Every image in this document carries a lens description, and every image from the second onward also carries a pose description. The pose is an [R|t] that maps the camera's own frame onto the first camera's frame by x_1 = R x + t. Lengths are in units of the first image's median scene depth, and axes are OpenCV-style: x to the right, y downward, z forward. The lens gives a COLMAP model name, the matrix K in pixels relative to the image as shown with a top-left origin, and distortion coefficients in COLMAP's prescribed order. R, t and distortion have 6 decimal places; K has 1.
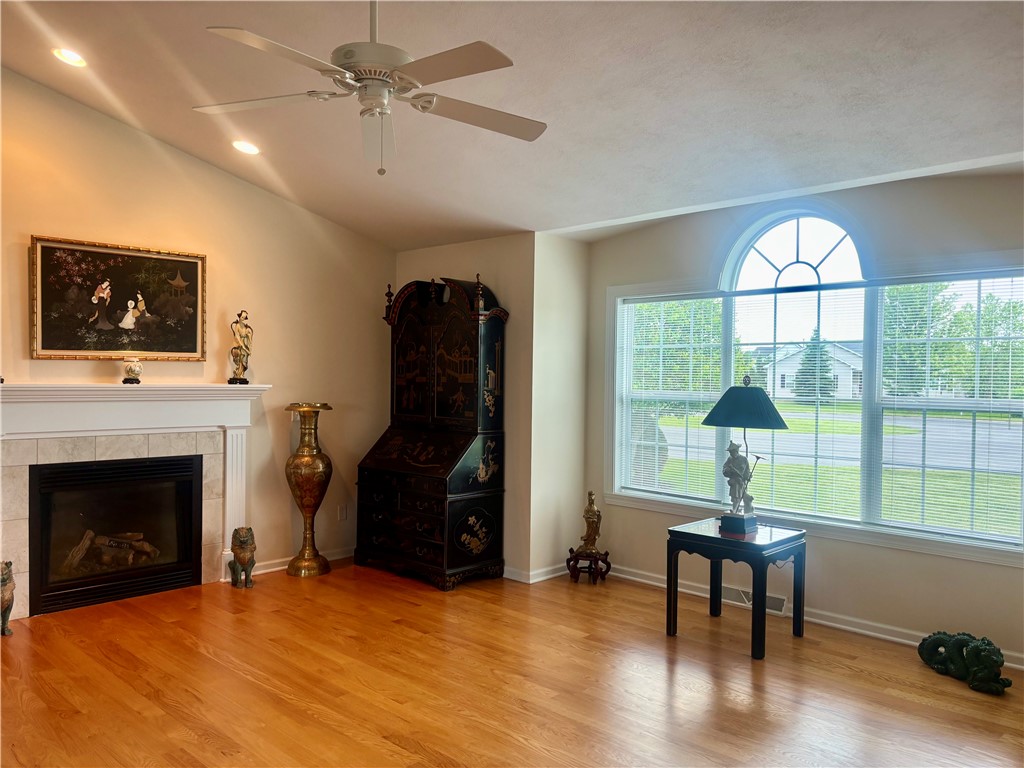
lens RADIAL K [[777.1, 0, 515.8], [0, 777.1, 392.7], [0, 0, 1]] dist [0.093892, -0.128456]
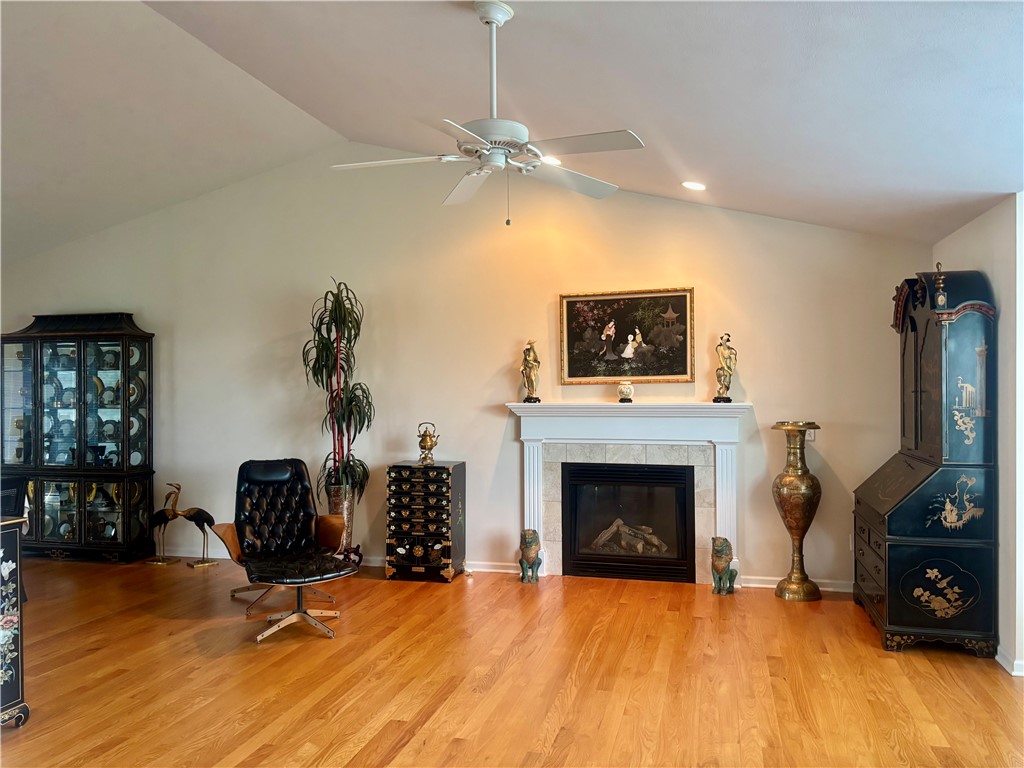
lens RADIAL K [[777.1, 0, 515.8], [0, 777.1, 392.7], [0, 0, 1]] dist [0.093892, -0.128456]
pose [[0.490302, -0.012677, -0.871460, 0.456590], [-0.003555, 0.999857, -0.016545, -0.005945], [0.871545, 0.011210, 0.490187, 0.241651]]
